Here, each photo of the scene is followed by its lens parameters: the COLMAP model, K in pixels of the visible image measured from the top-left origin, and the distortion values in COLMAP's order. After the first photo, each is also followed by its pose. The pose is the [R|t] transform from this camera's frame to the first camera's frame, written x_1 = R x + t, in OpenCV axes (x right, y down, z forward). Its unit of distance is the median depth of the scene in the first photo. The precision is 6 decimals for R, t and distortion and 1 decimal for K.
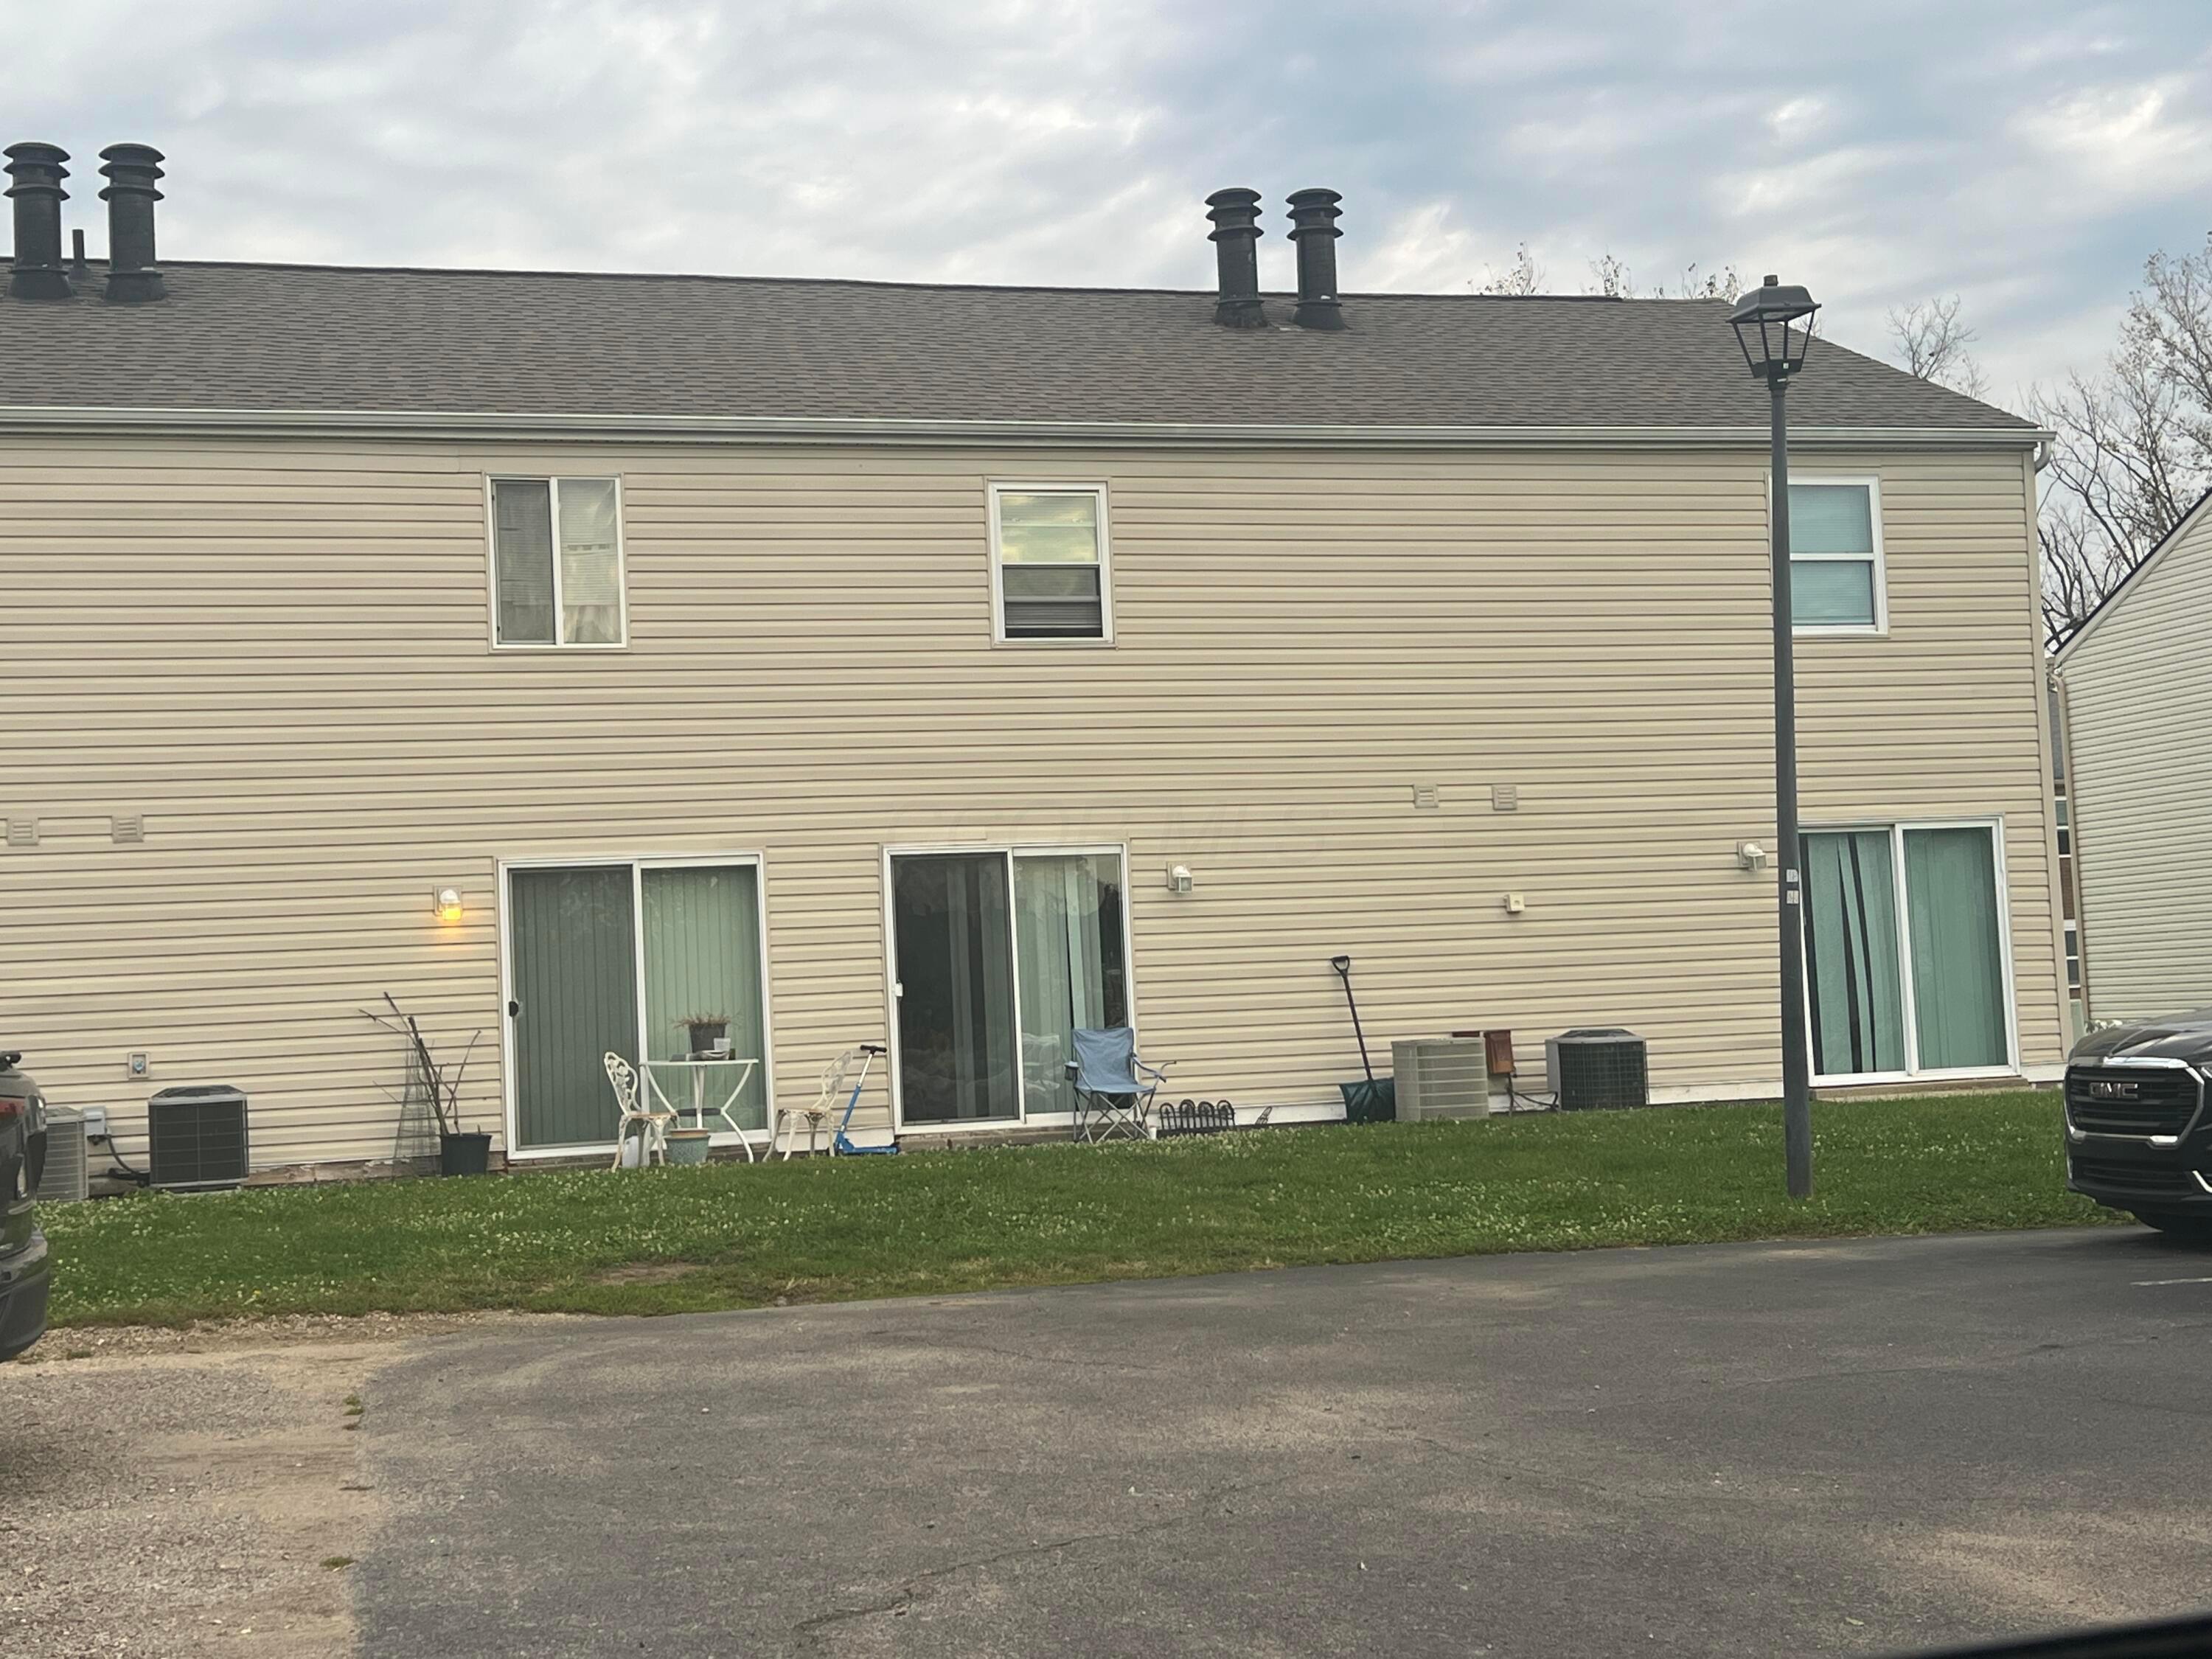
lens RADIAL K [[3493.3, 0, 1106.0], [0, 3493.3, 829.5], [0, 0, 1]] dist [0.102520, -0.078763]
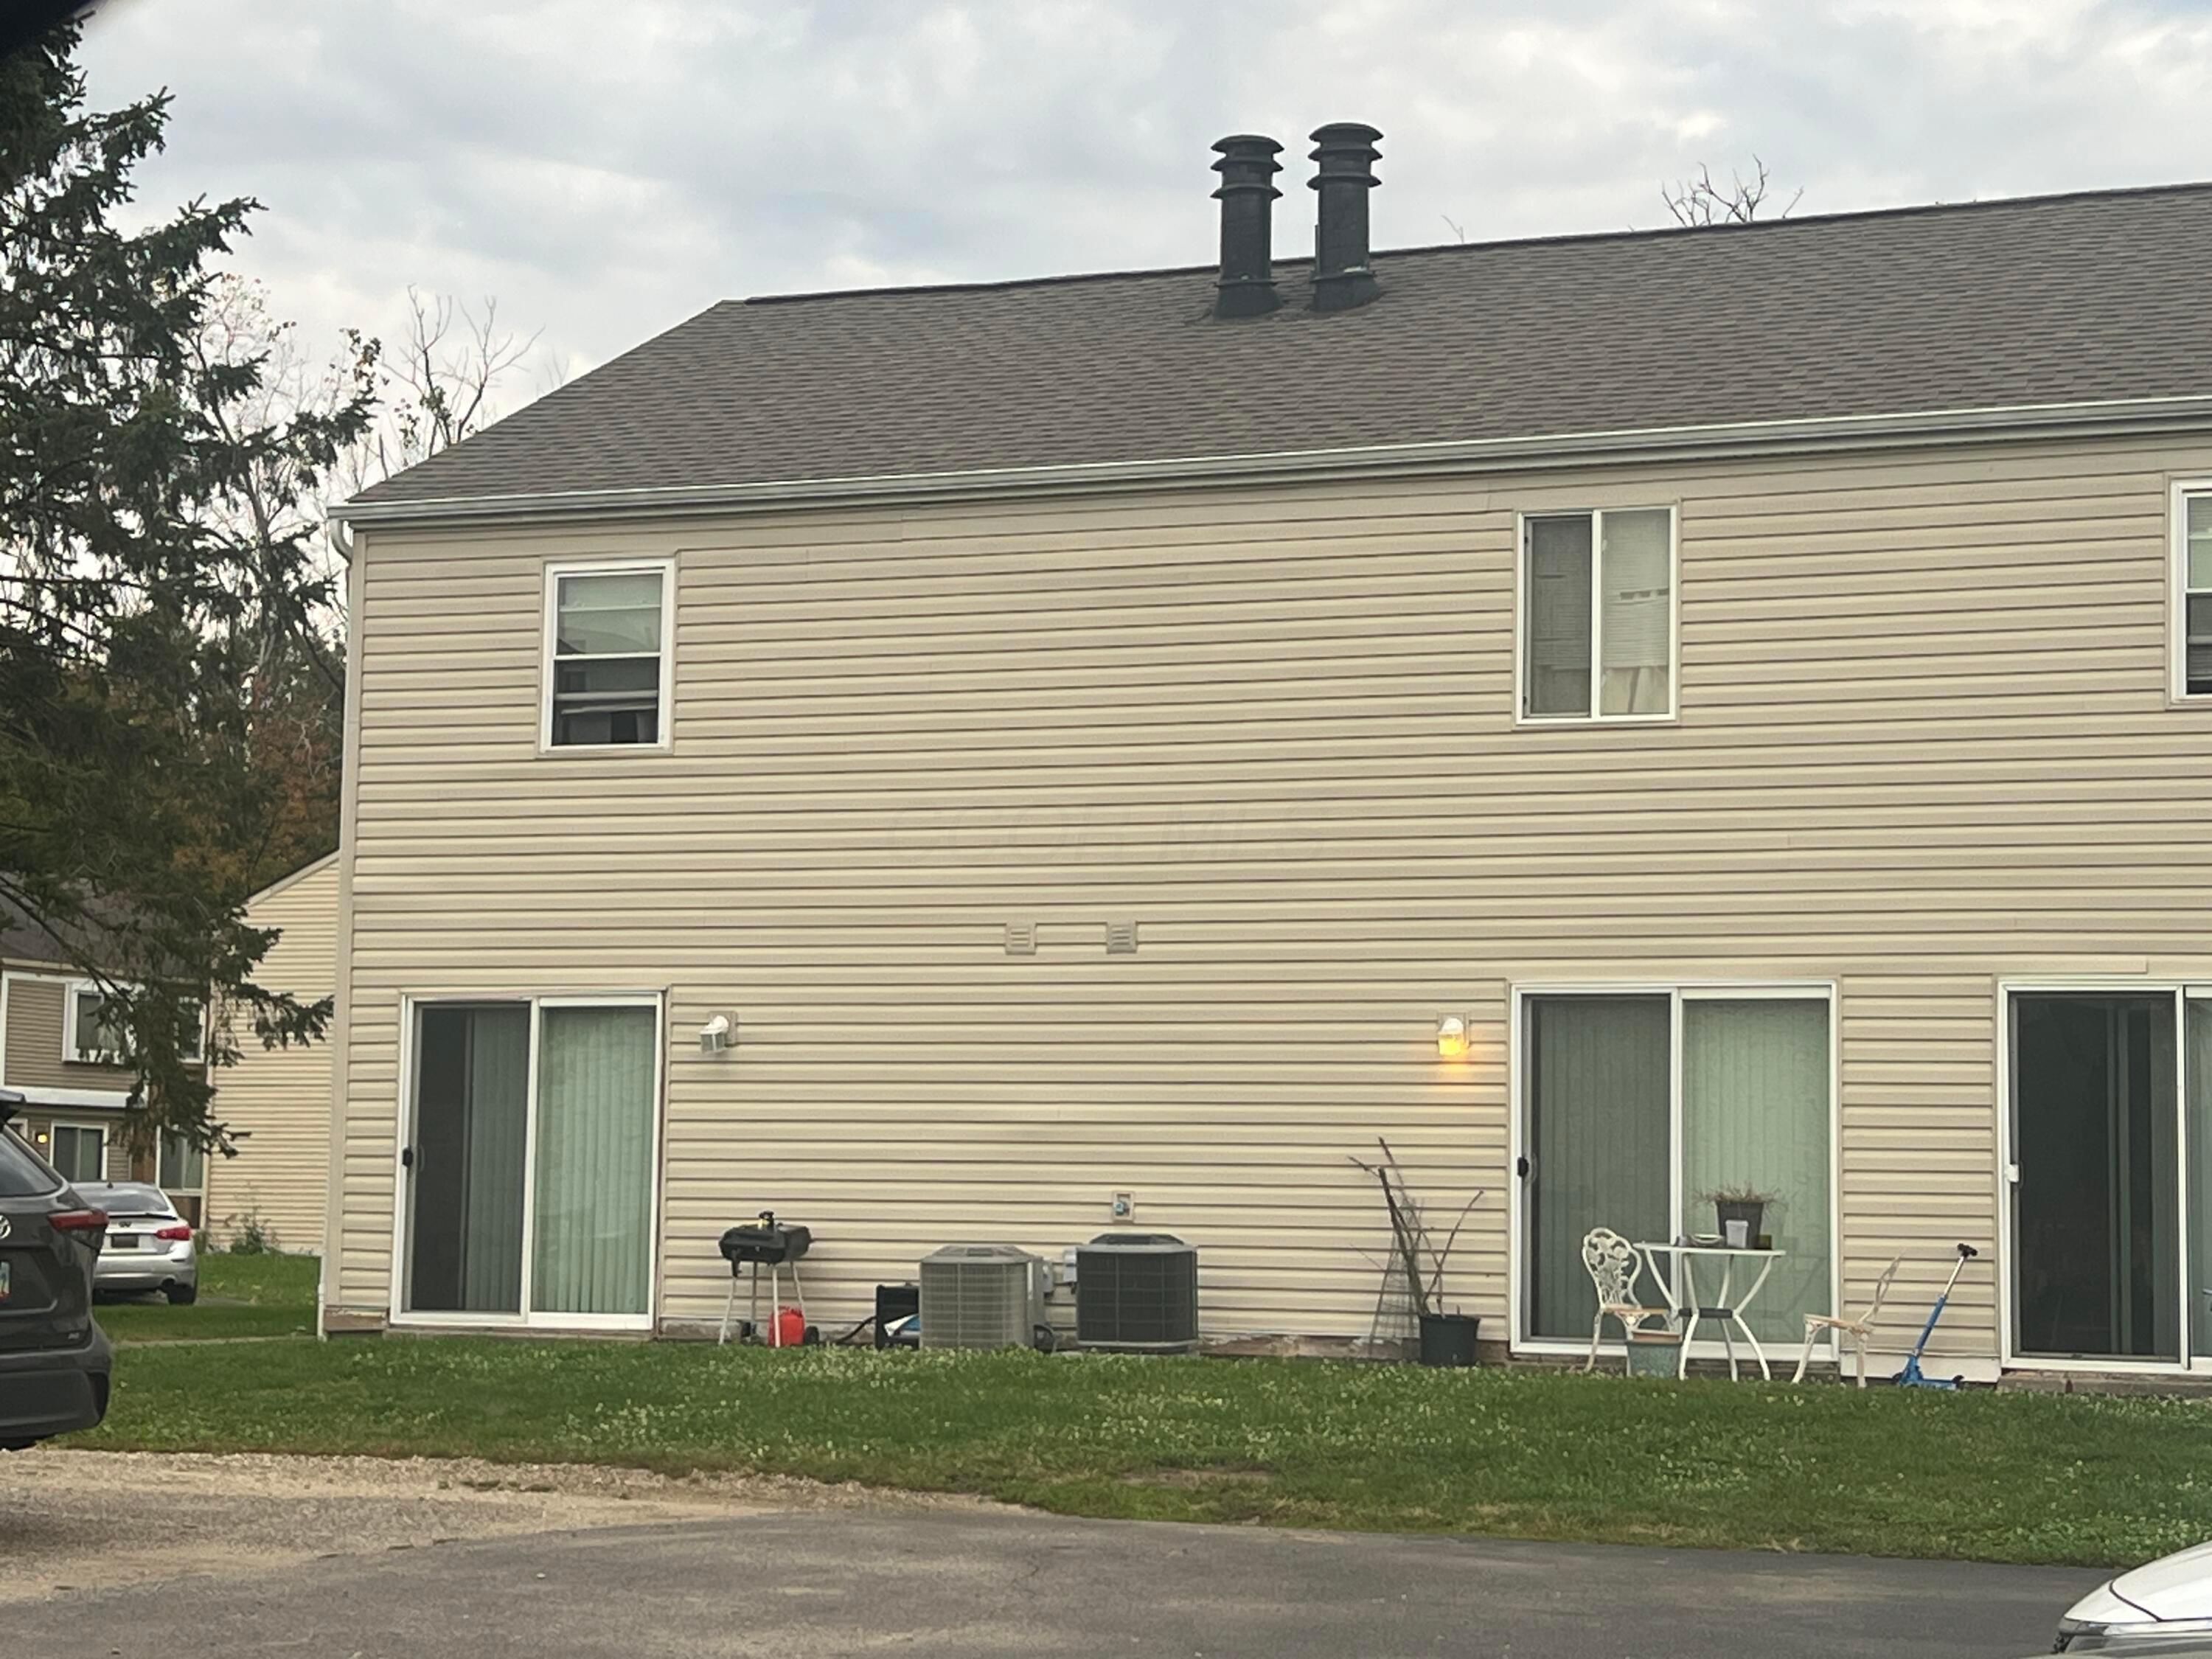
lens RADIAL K [[4348.6, 0, 1106.0], [0, 4348.6, 829.5], [0, 0, 1]] dist [0.089262, 0.289139]
pose [[0.716464, 0.000562, -0.697624, 0.466675], [-0.014256, 0.999803, -0.013836, -0.011757], [0.697478, 0.019858, 0.716331, 0.207695]]
